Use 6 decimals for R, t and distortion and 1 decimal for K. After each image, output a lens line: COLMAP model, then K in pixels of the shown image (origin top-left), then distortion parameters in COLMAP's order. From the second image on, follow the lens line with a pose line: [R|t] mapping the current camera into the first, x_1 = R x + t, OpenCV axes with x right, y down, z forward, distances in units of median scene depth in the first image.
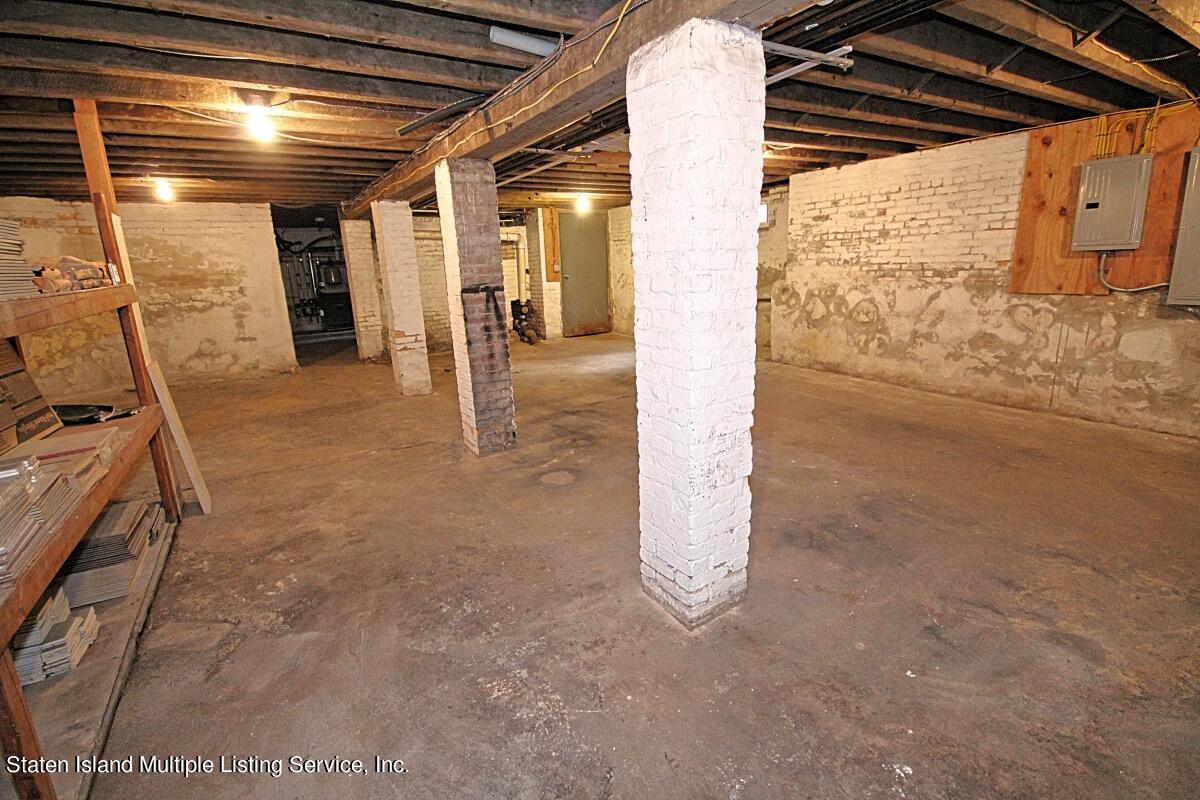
lens RADIAL K [[550.6, 0, 608.6], [0, 550.6, 394.7], [0, 0, 1]] dist [0.040894, -0.025742]
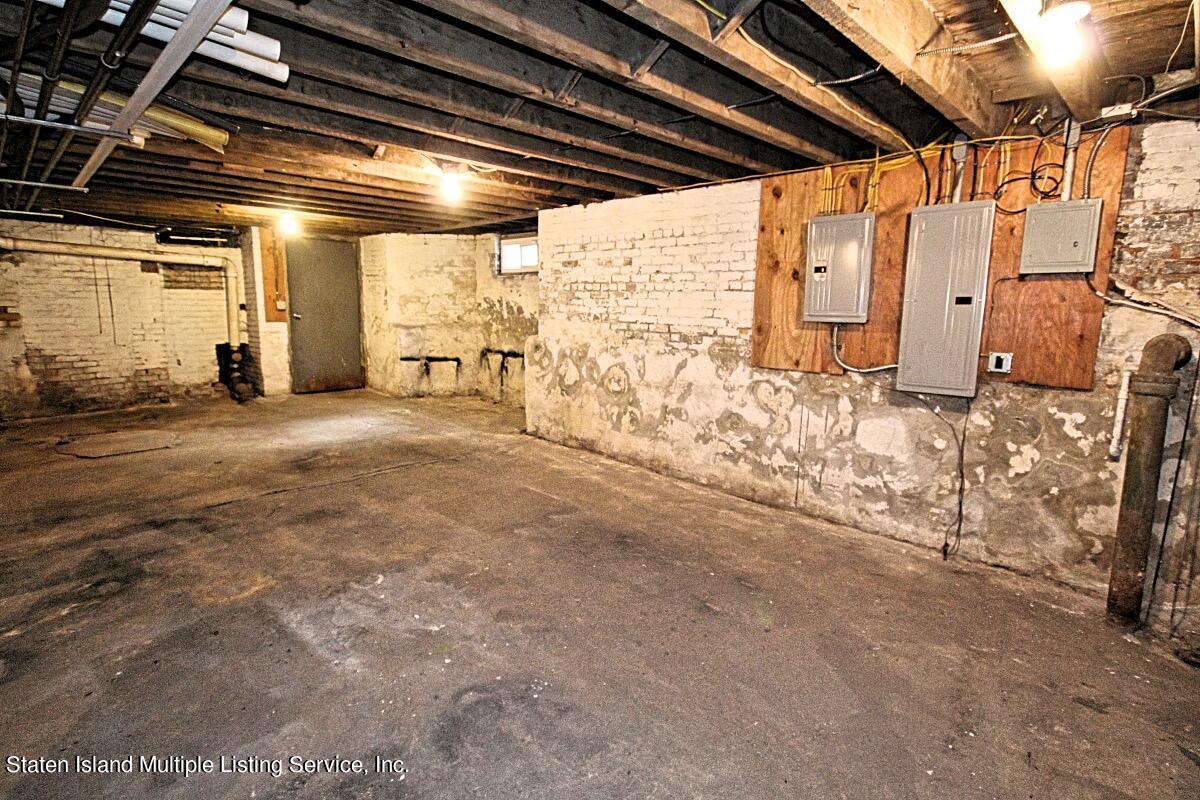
lens RADIAL K [[597.3, 0, 599.6], [0, 597.3, 396.8], [0, 0, 1]] dist [0.000024, 0.000521]
pose [[0.973735, 0.018835, 0.226904, 0.290262], [-0.000230, 0.996653, -0.081743, -0.062375], [-0.227685, 0.079544, 0.970481, 0.186200]]
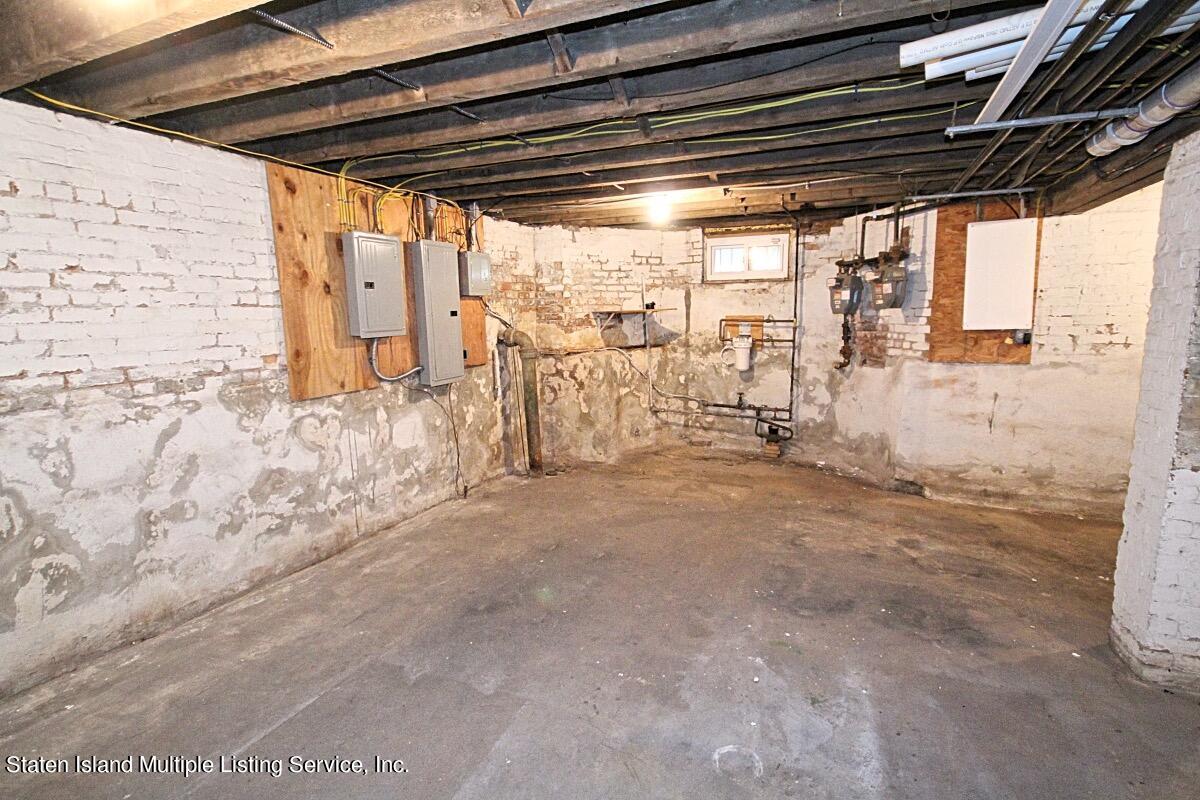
lens RADIAL K [[576.3, 0, 600.0], [0, 576.3, 400.0], [0, 0, 1]] dist [-0.000653, 0.000026]
pose [[-0.548756, -0.085955, 0.831552, -0.042848], [0.228178, 0.941531, 0.247902, -0.264437], [-0.804240, 0.325779, -0.497058, 1.025686]]
